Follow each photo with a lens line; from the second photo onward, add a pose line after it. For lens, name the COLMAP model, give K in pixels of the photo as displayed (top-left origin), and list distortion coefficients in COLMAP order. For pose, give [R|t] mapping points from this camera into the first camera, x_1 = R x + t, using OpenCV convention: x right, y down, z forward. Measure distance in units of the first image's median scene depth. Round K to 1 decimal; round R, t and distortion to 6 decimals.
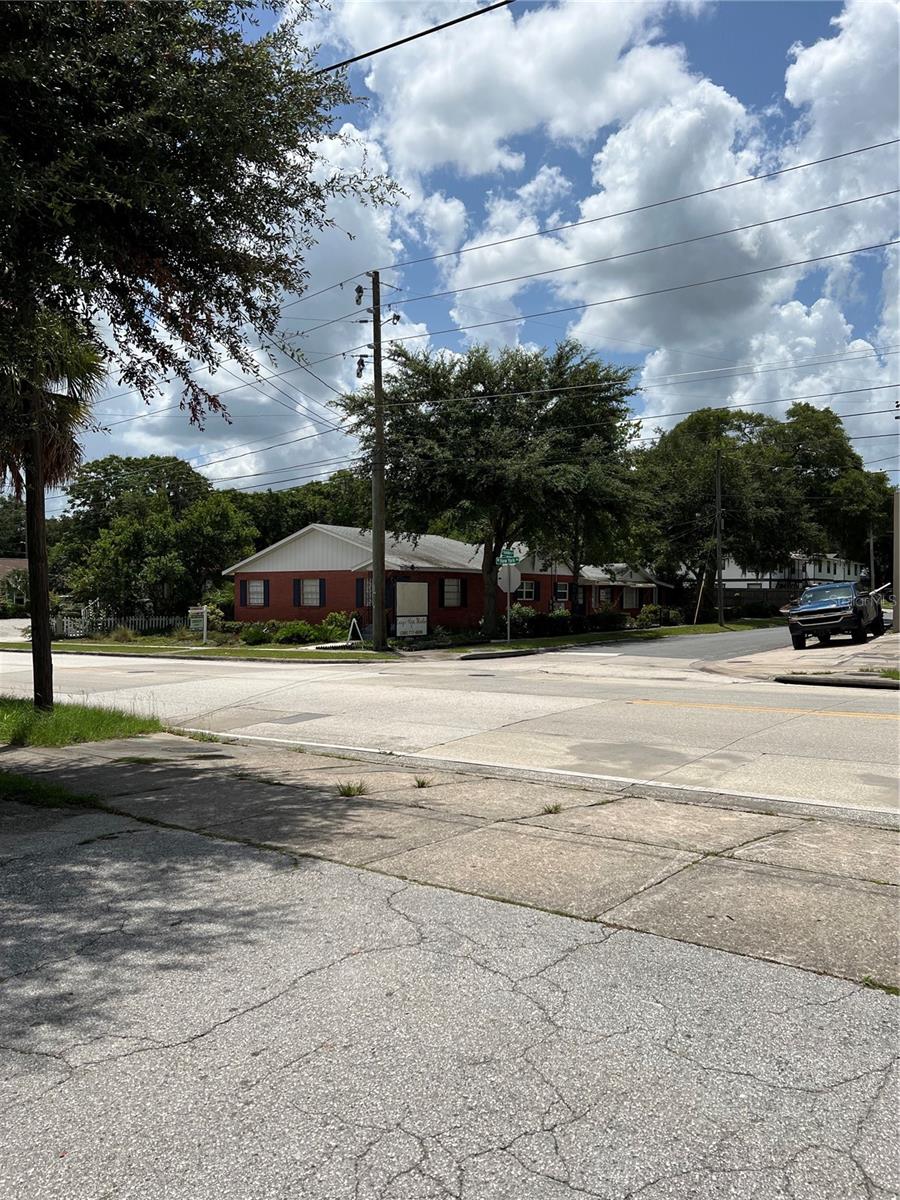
lens RADIAL K [[891.4, 0, 450.0], [0, 891.4, 600.0], [0, 0, 1]] dist [0.012450, -0.003821]
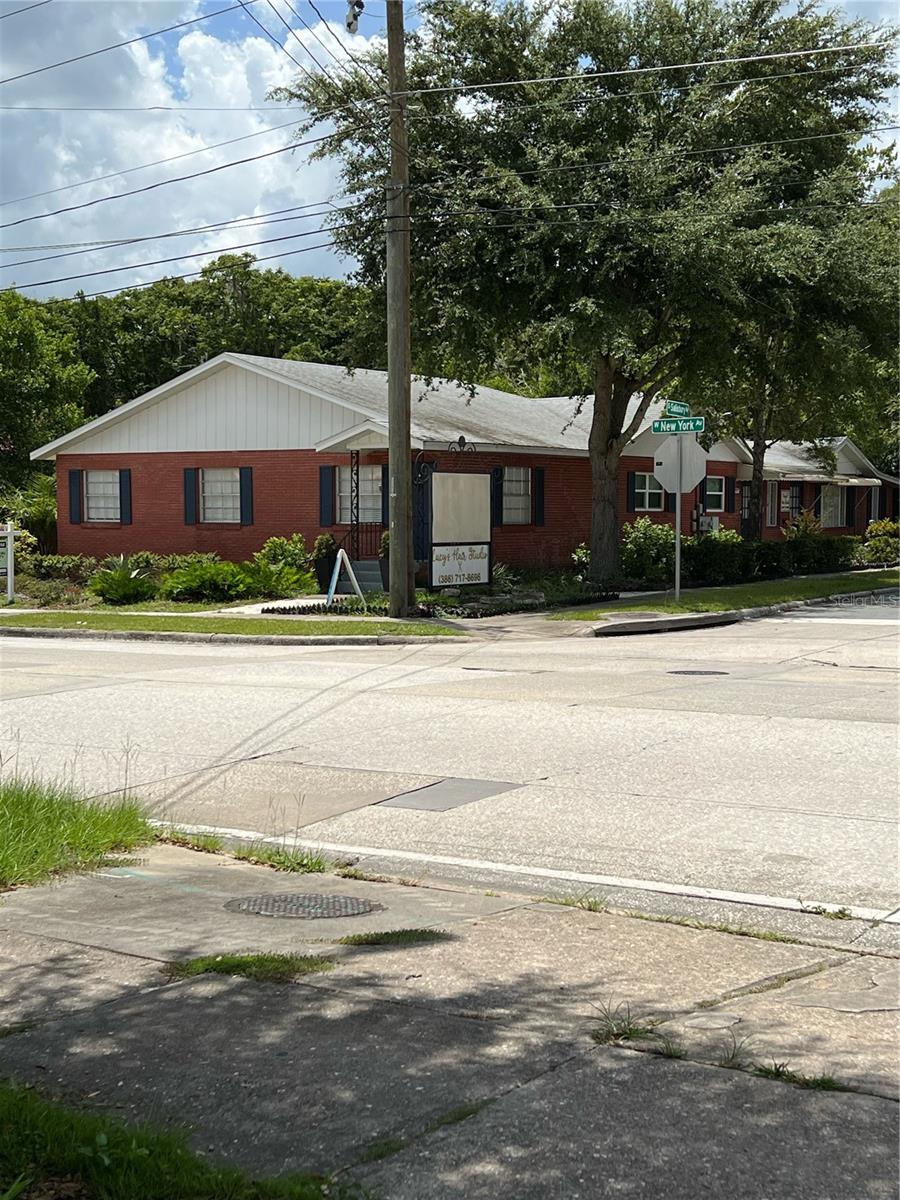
lens RADIAL K [[1656.9, 0, 450.0], [0, 1656.9, 600.0], [0, 0, 1]] dist [0.178950, -0.864276]
pose [[0.999177, -0.002955, 0.040459, -0.079181], [0.000874, 0.998680, 0.051363, 0.002192], [-0.040557, -0.051285, 0.997860, 0.098767]]
